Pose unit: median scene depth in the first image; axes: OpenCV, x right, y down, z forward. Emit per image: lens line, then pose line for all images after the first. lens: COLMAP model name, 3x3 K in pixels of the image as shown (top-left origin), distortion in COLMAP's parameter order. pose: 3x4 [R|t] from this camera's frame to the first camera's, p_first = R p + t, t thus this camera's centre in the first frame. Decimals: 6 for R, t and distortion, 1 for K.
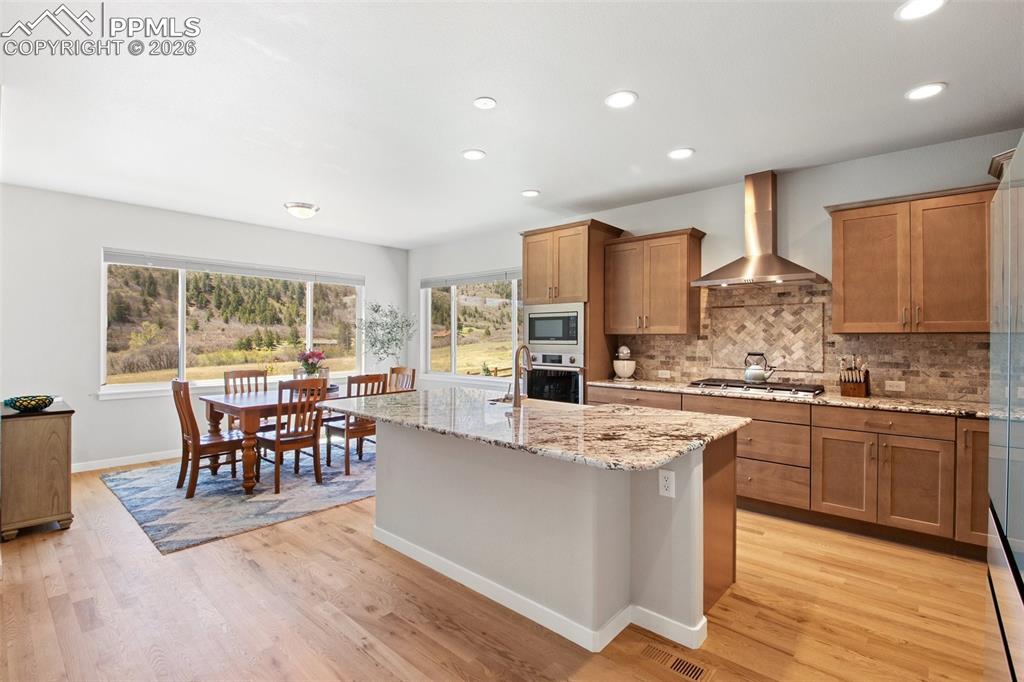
lens RADIAL K [[475.6, 0, 507.8], [0, 475.6, 329.6], [0, 0, 1]] dist [0.027005, -0.004253]
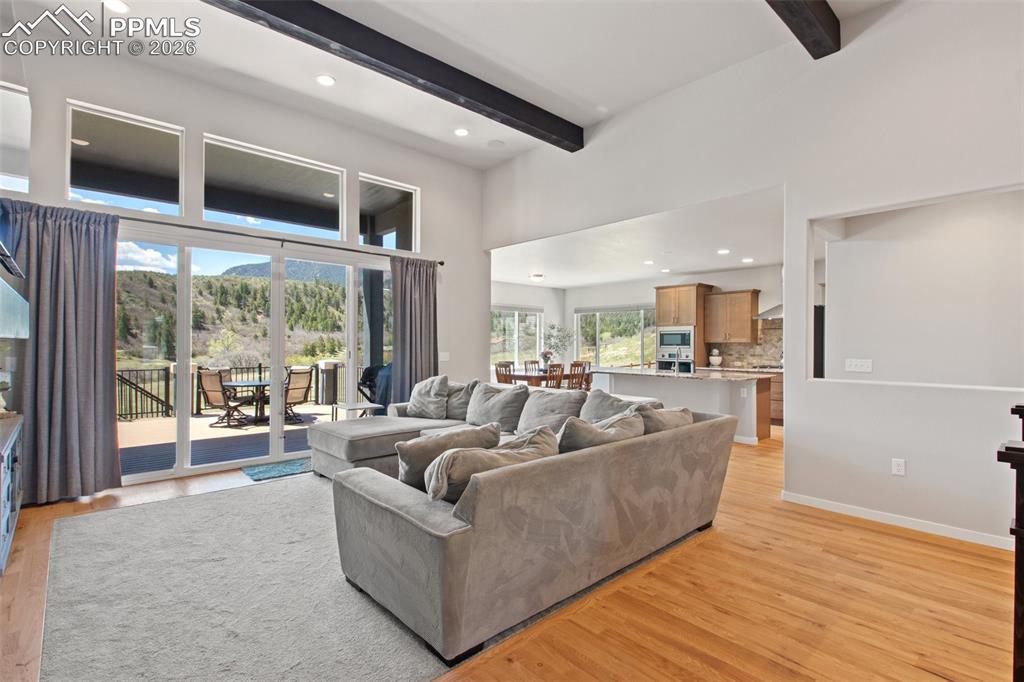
lens RADIAL K [[475.6, 0, 509.6], [0, 475.6, 341.7], [0, 0, 1]] dist [0.027005, -0.004253]
pose [[0.994324, -0.000667, -0.106395, -0.372903], [0.001920, 0.999930, 0.011671, -0.017642], [0.106380, -0.011809, 0.994255, -0.988251]]
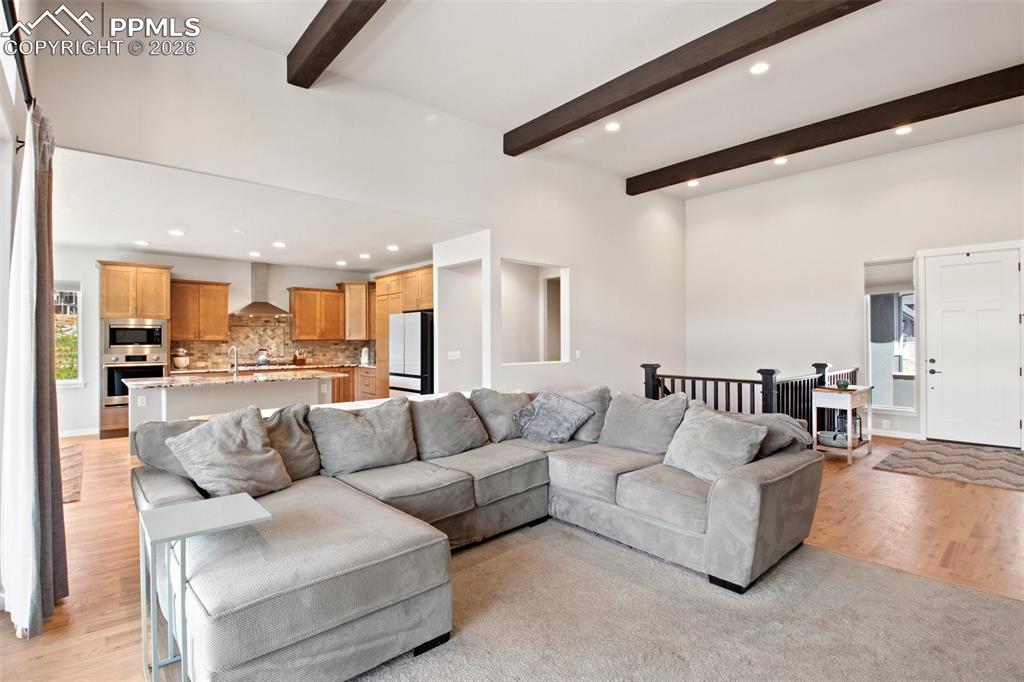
lens RADIAL K [[475.6, 0, 512.8], [0, 475.6, 340.6], [0, 0, 1]] dist [0.027005, -0.004253]
pose [[0.099537, -0.002812, 0.995030, -1.278521], [-0.011084, 0.999931, 0.003934, -0.008050], [-0.994972, -0.011420, 0.099499, -0.259666]]
